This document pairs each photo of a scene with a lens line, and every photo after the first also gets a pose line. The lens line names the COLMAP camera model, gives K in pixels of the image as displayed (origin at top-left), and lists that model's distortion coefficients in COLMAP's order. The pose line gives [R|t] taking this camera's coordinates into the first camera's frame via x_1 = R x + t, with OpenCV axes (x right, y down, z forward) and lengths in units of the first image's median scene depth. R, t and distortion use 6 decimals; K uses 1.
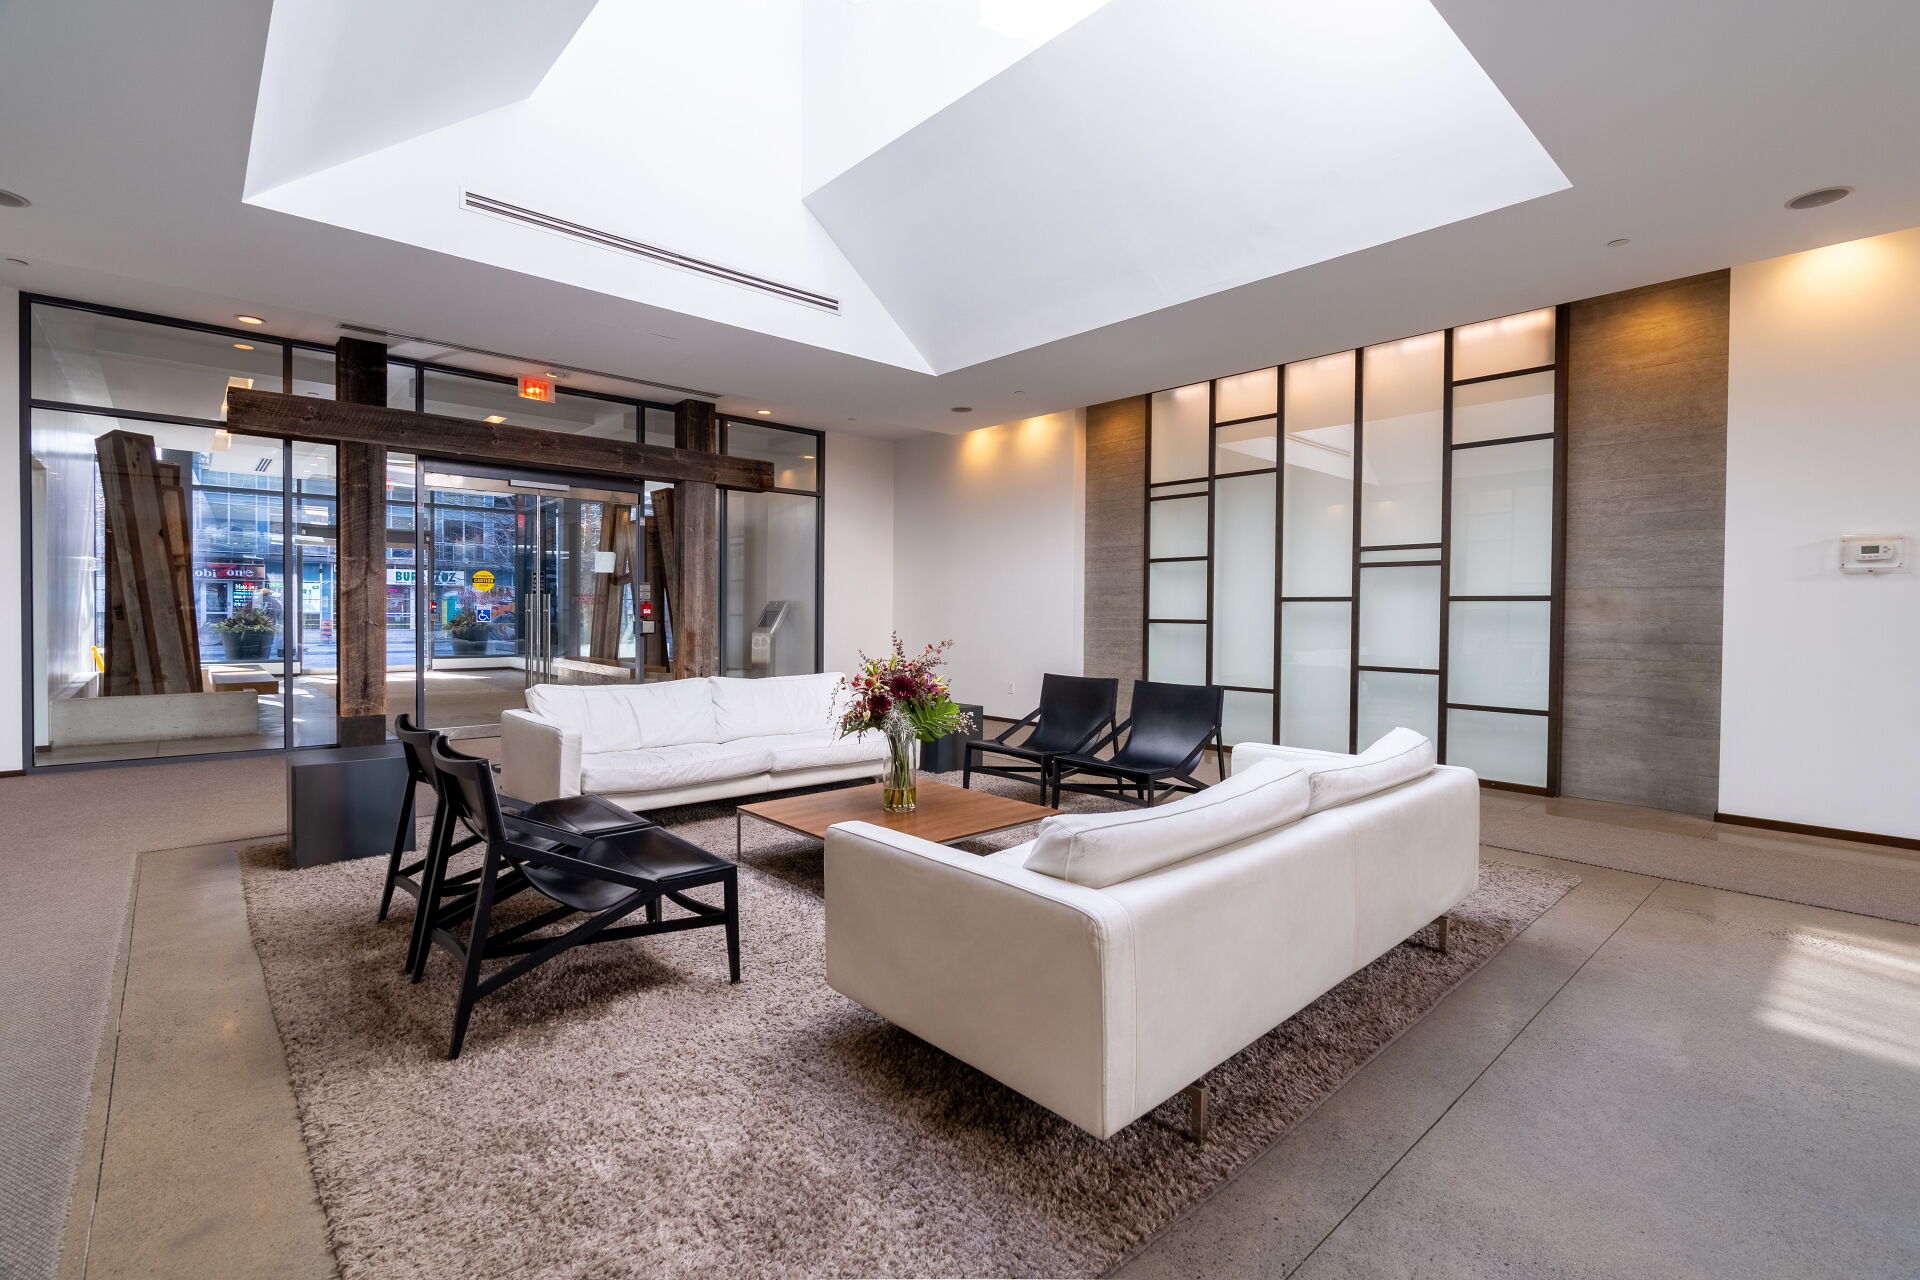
lens RADIAL K [[868.3, 0, 963.3], [0, 868.3, 627.5], [0, 0, 1]] dist [-0.008486, 0.002298]
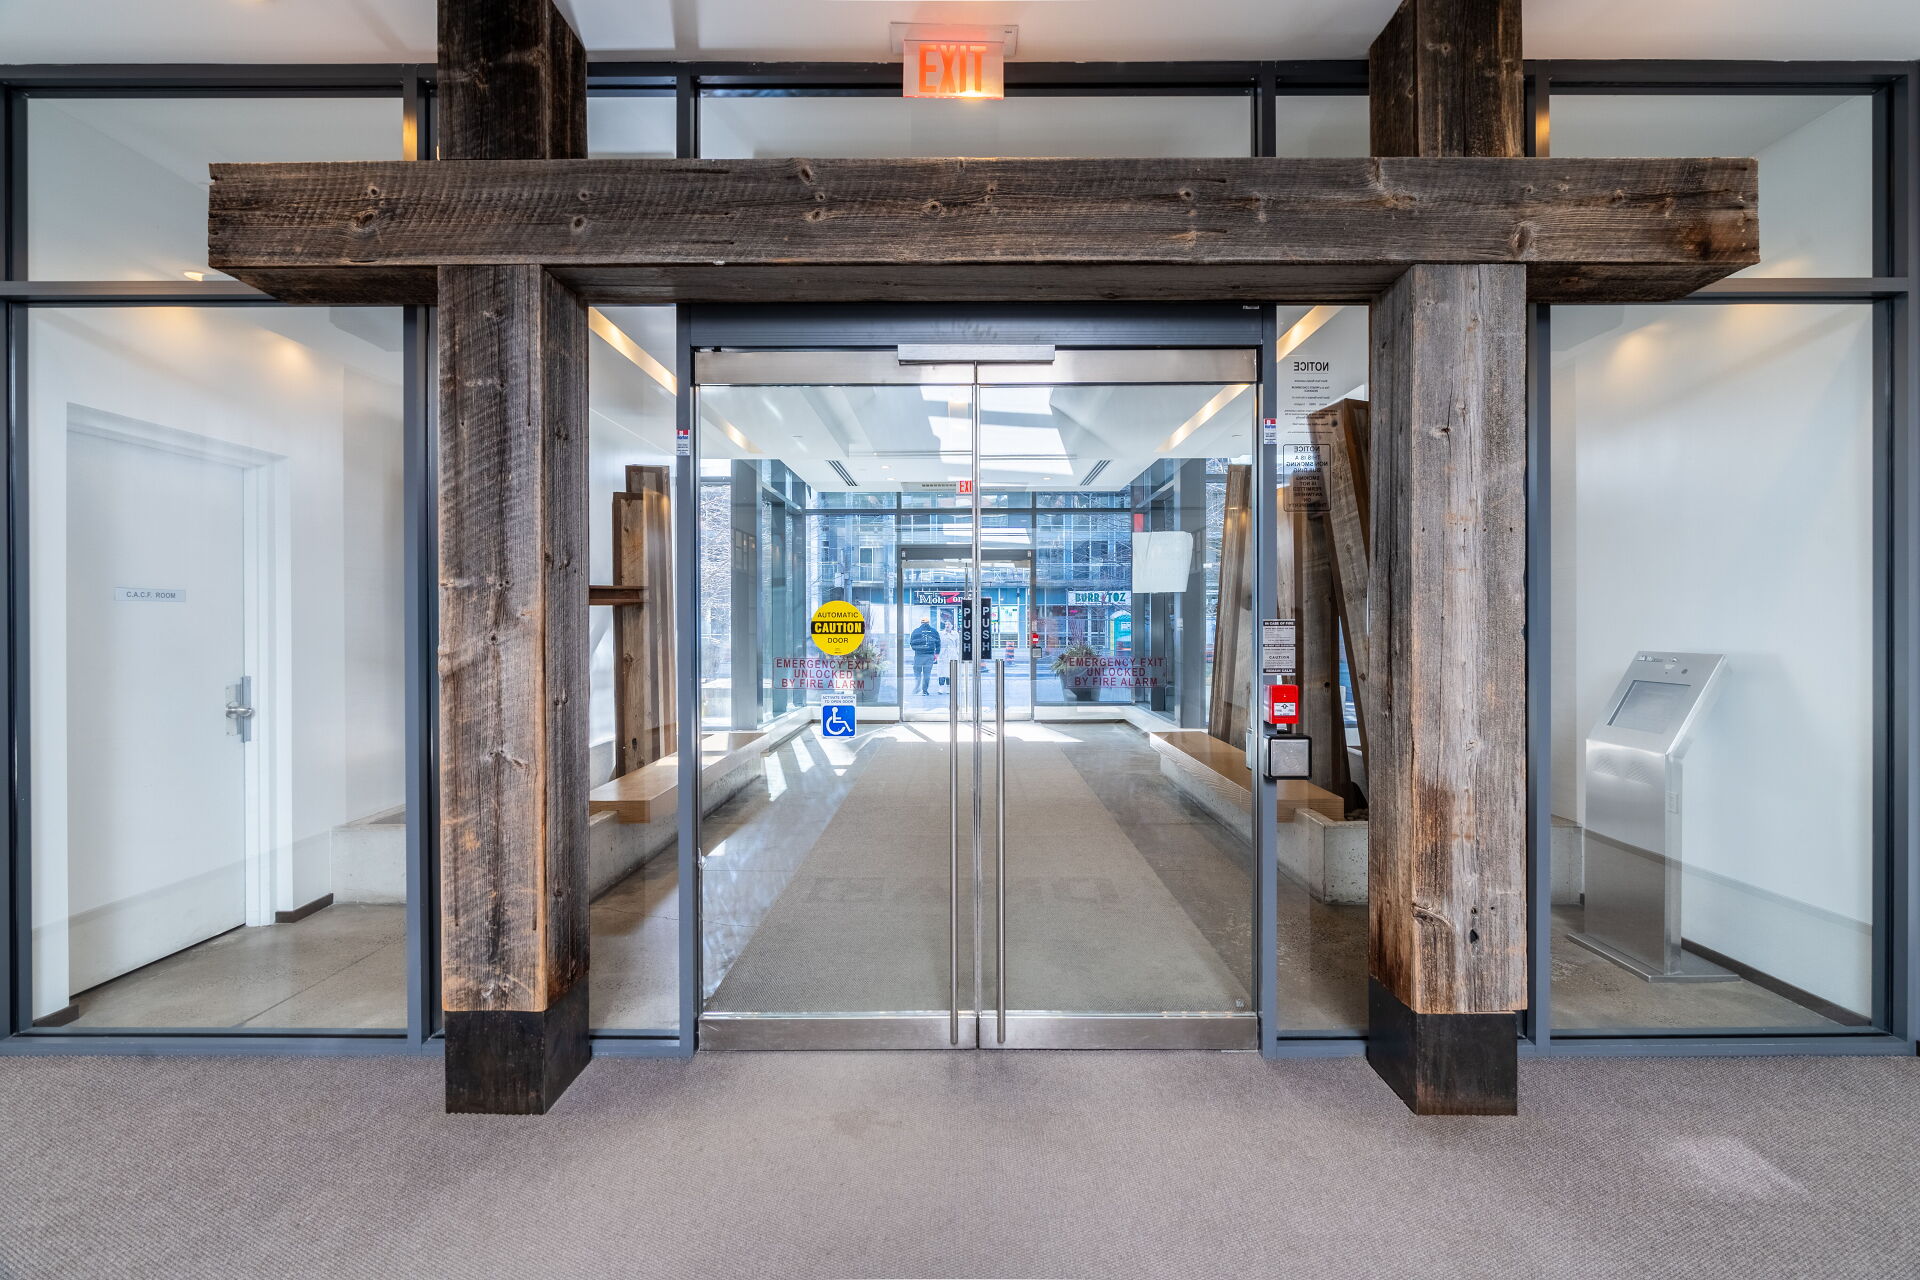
lens RADIAL K [[868.3, 0, 963.0], [0, 868.3, 629.6], [0, 0, 1]] dist [-0.008486, 0.002298]
pose [[0.738000, -0.006193, -0.674773, -0.235506], [-0.001683, 0.999938, -0.011018, -0.043846], [0.674799, 0.009267, 0.737943, 0.681874]]
